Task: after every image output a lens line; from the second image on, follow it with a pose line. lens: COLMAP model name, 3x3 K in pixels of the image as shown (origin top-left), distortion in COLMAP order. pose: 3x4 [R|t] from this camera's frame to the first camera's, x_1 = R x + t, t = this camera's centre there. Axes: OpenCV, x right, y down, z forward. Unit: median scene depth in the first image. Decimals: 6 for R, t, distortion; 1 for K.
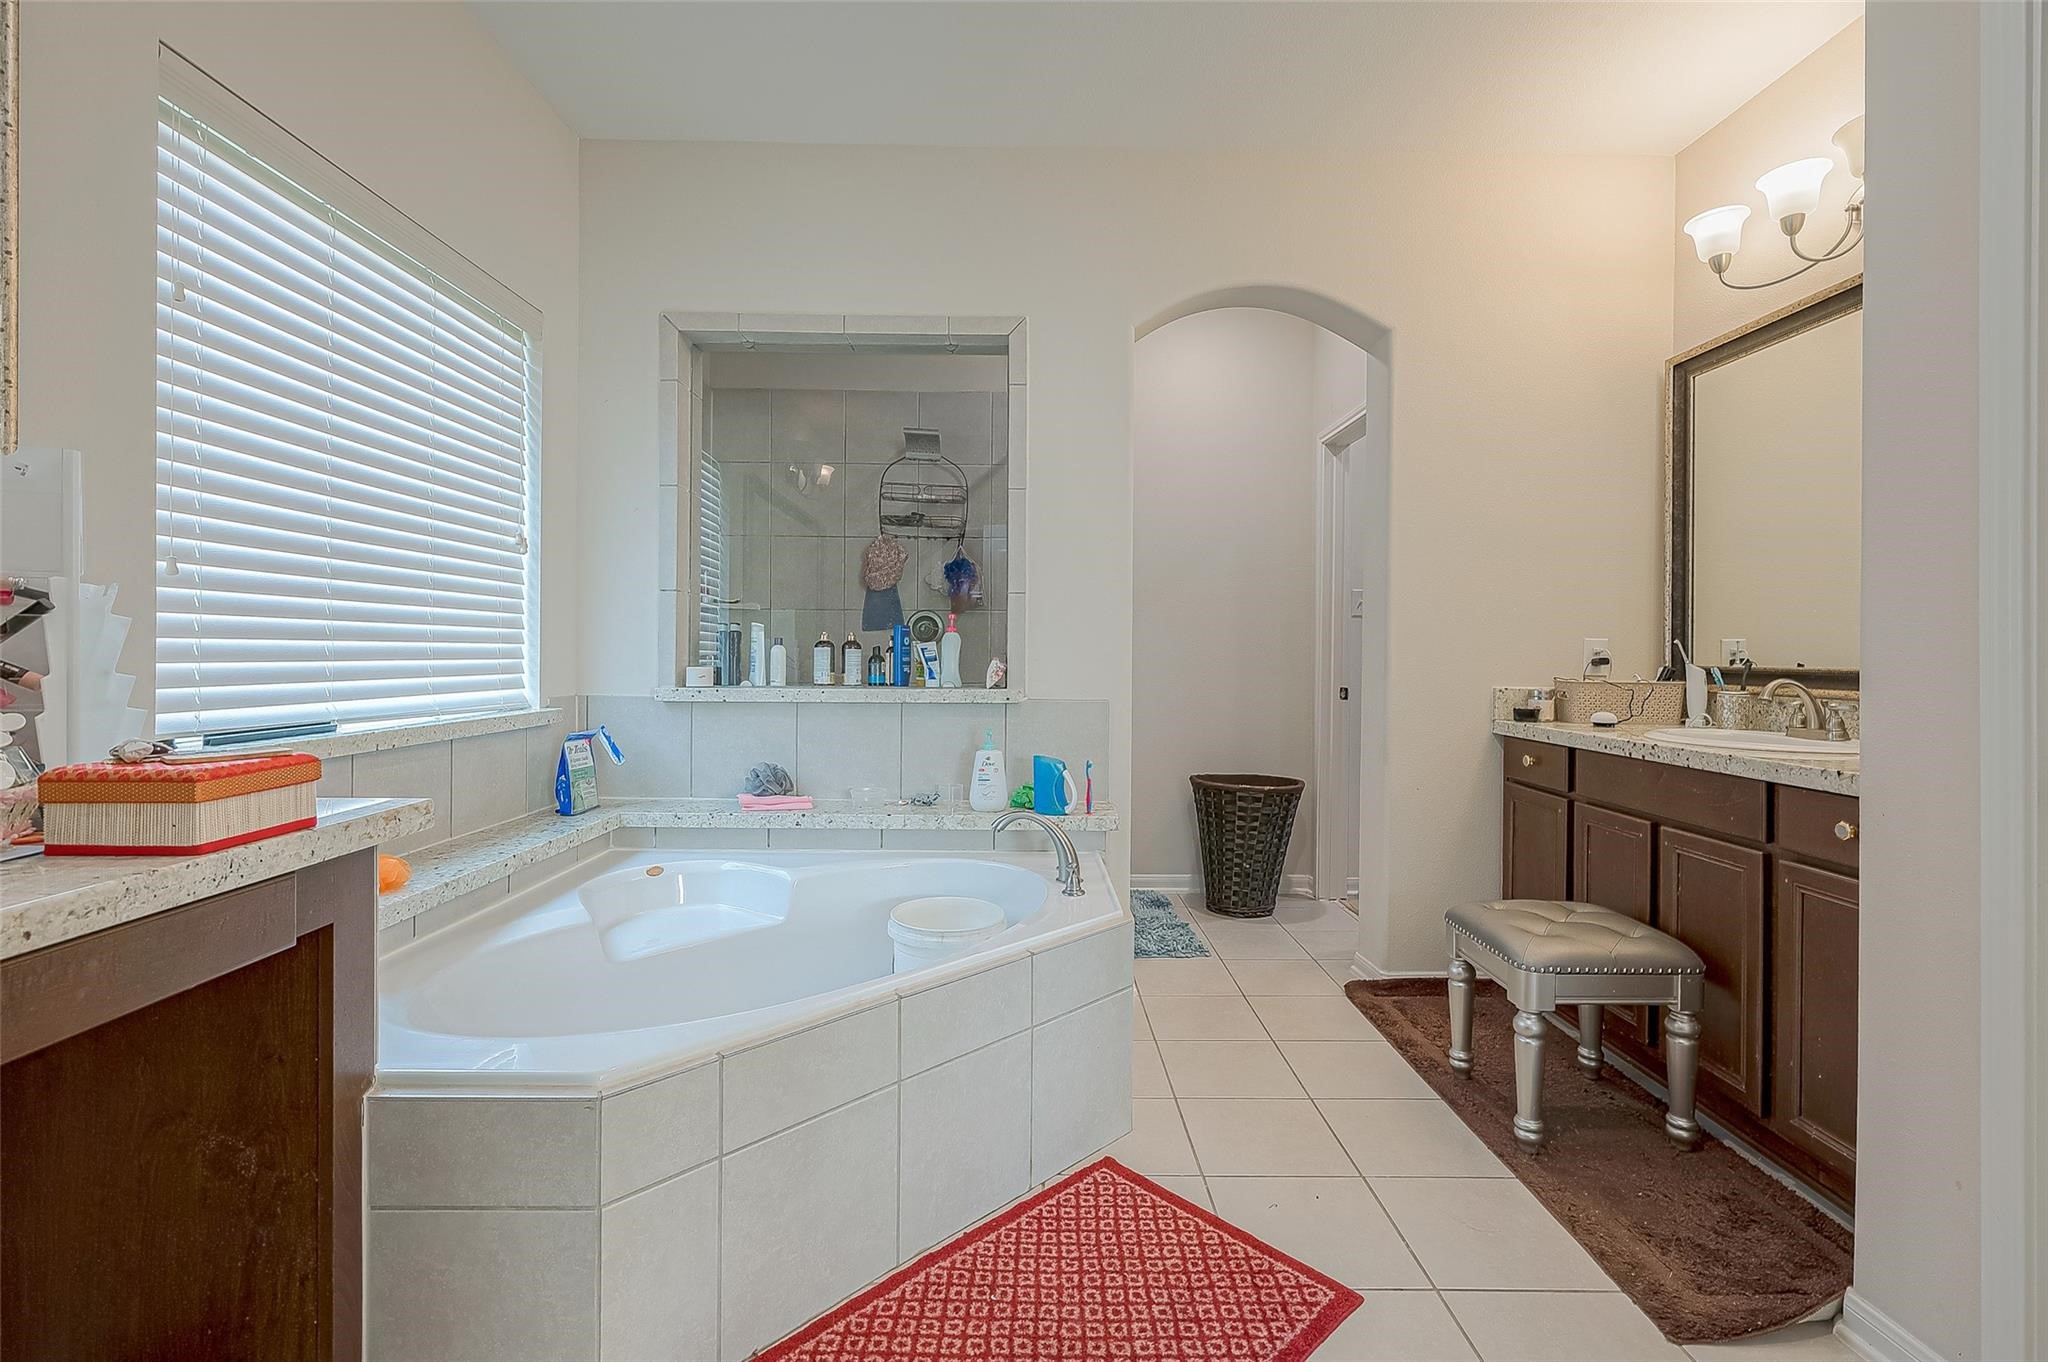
lens RADIAL K [[847.9, 0, 1025.5], [0, 847.9, 656.7], [0, 0, 1]] dist [-0.000798, -0.000179]
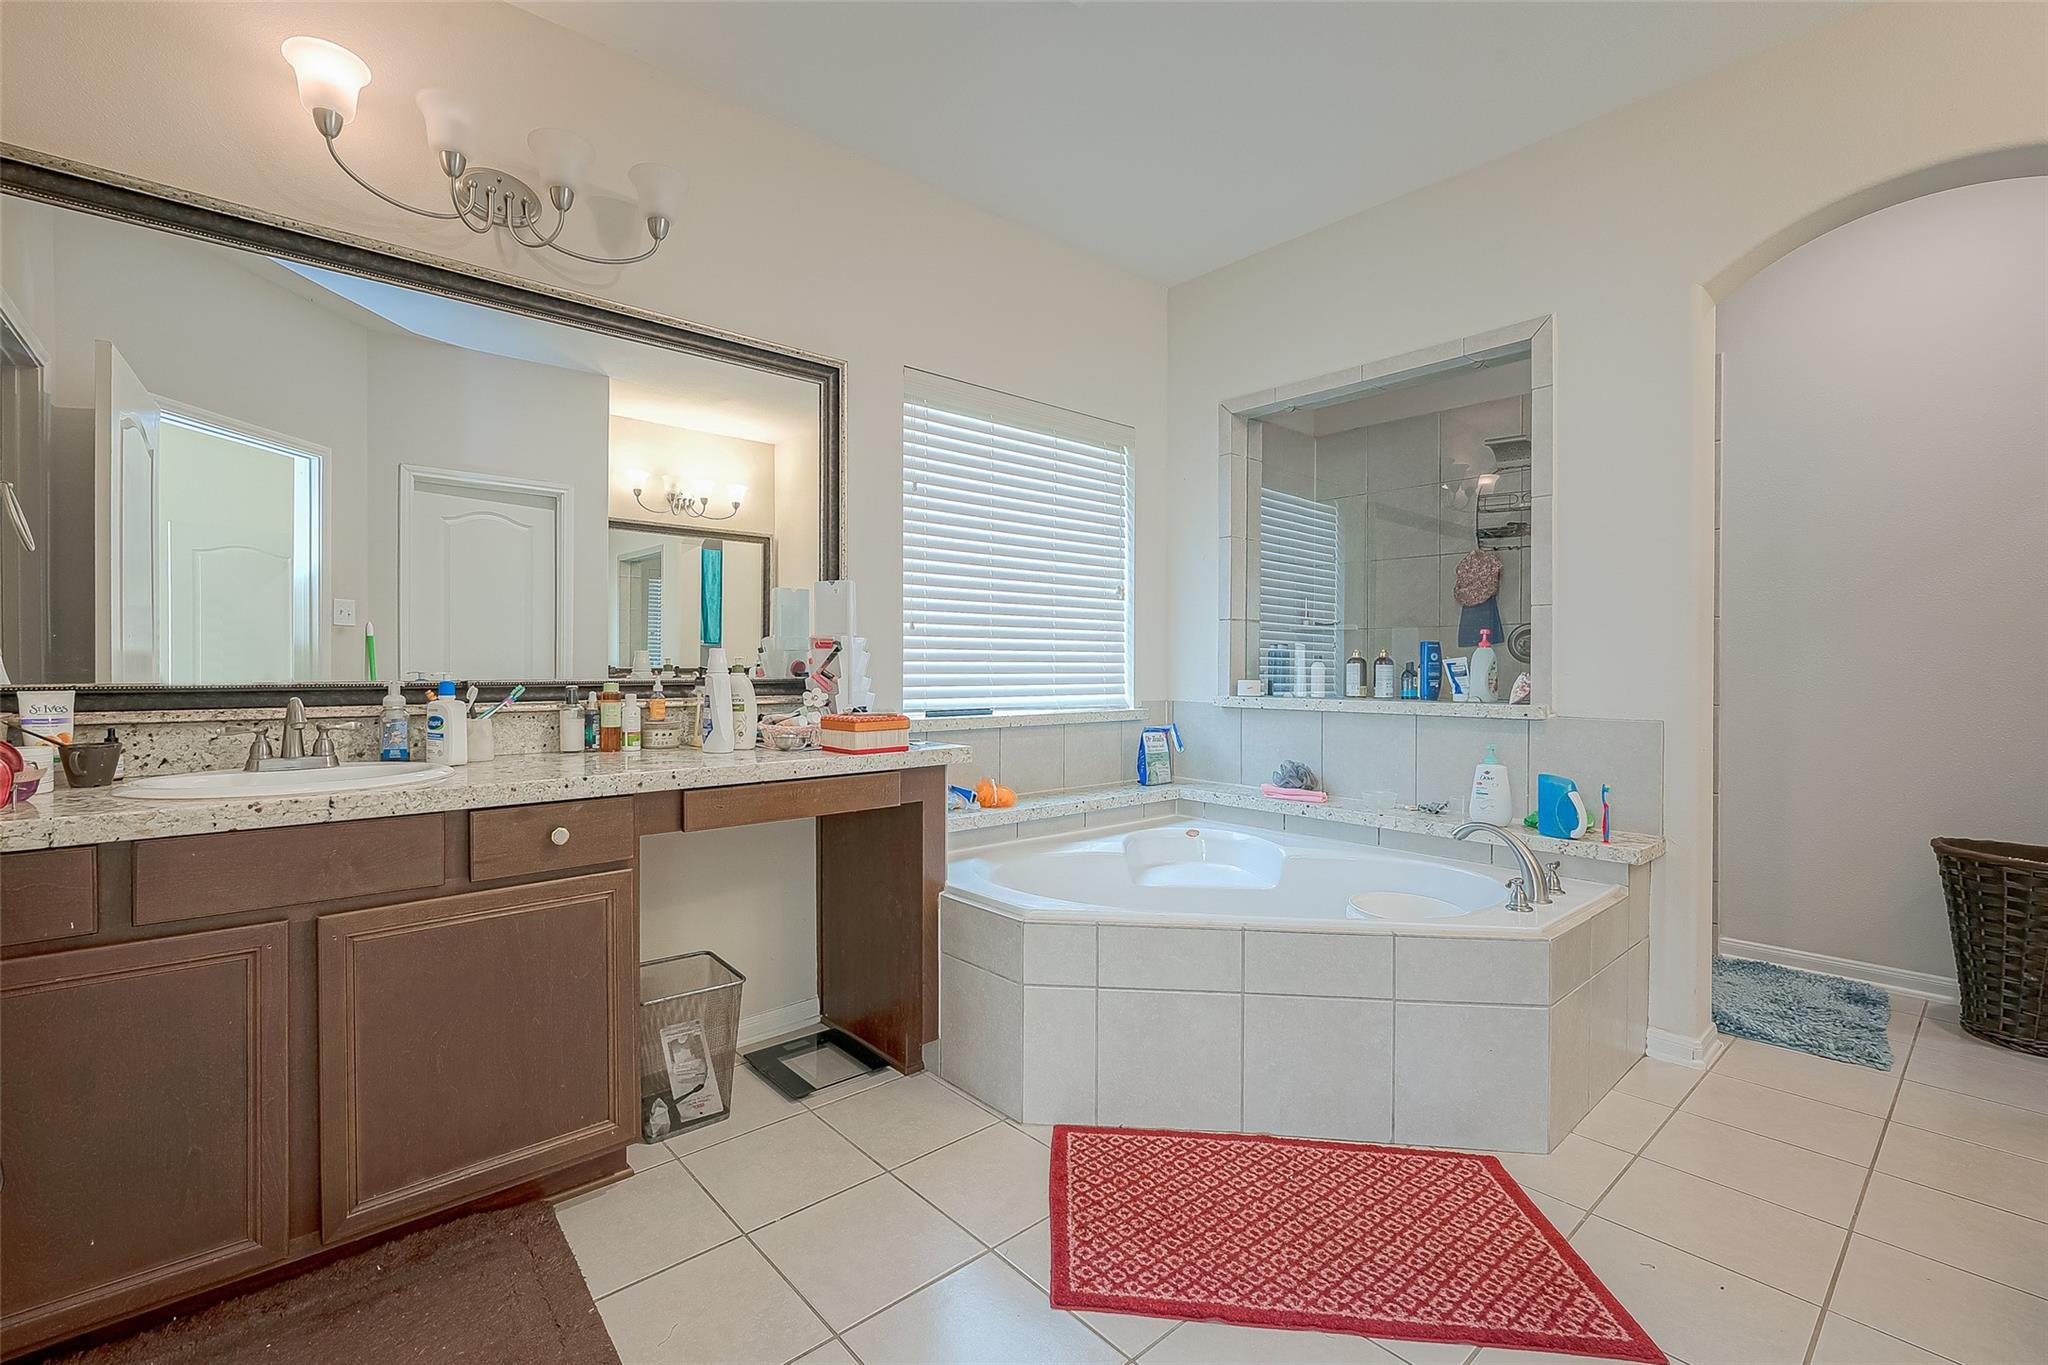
lens RADIAL K [[810.0, 0, 1028.1], [0, 810.0, 673.0], [0, 0, 1]] dist [0.000209, -0.000036]
pose [[0.691167, -0.000207, -0.722695, 0.271134], [-0.000573, 0.999999, -0.000835, 0.003062], [0.722695, 0.000991, 0.691167, -0.056638]]
